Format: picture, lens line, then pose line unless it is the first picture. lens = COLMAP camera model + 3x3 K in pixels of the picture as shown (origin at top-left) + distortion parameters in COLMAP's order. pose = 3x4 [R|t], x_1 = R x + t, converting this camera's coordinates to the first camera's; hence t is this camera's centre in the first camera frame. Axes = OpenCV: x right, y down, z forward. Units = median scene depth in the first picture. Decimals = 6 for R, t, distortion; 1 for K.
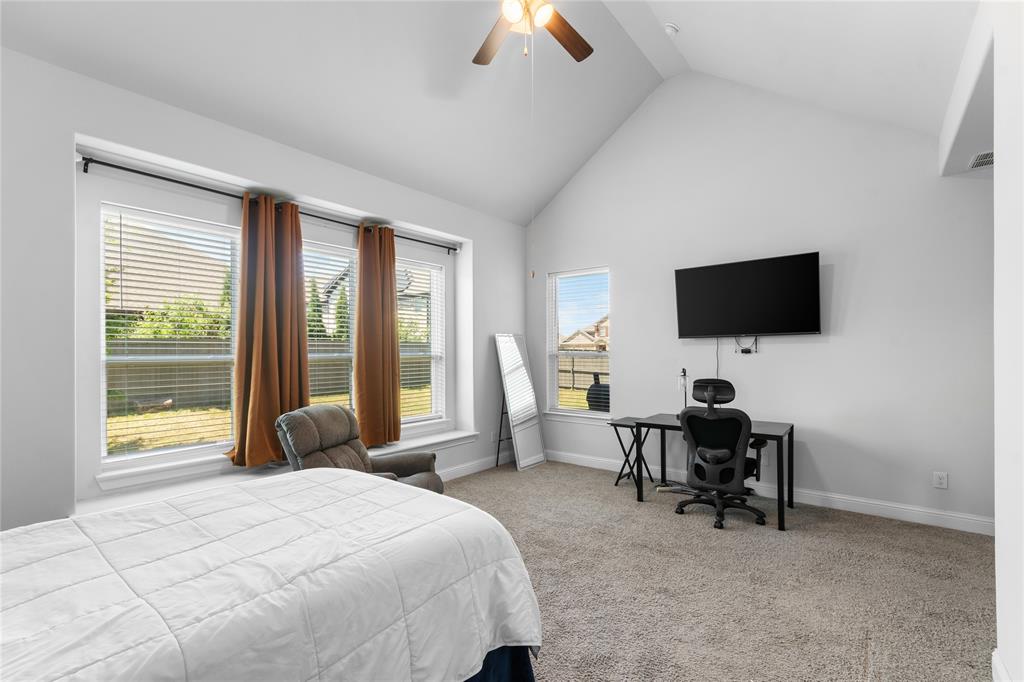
lens RADIAL K [[458.3, 0, 512.9], [0, 458.3, 342.5], [0, 0, 1]] dist [0.004678, 0.000688]
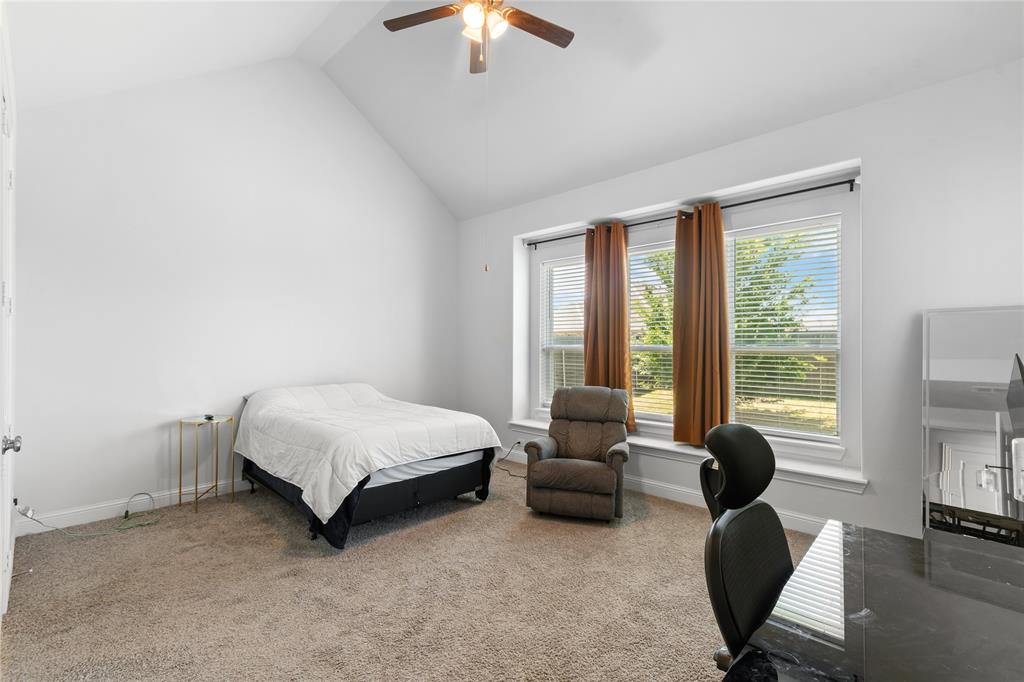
lens RADIAL K [[458.3, 0, 512.9], [0, 458.3, 342.5], [0, 0, 1]] dist [0.004678, 0.000688]
pose [[-0.101216, -0.001988, -0.994862, 0.752236], [0.014622, 0.999887, -0.003485, 0.014249], [0.994757, -0.014900, -0.101176, 0.841390]]
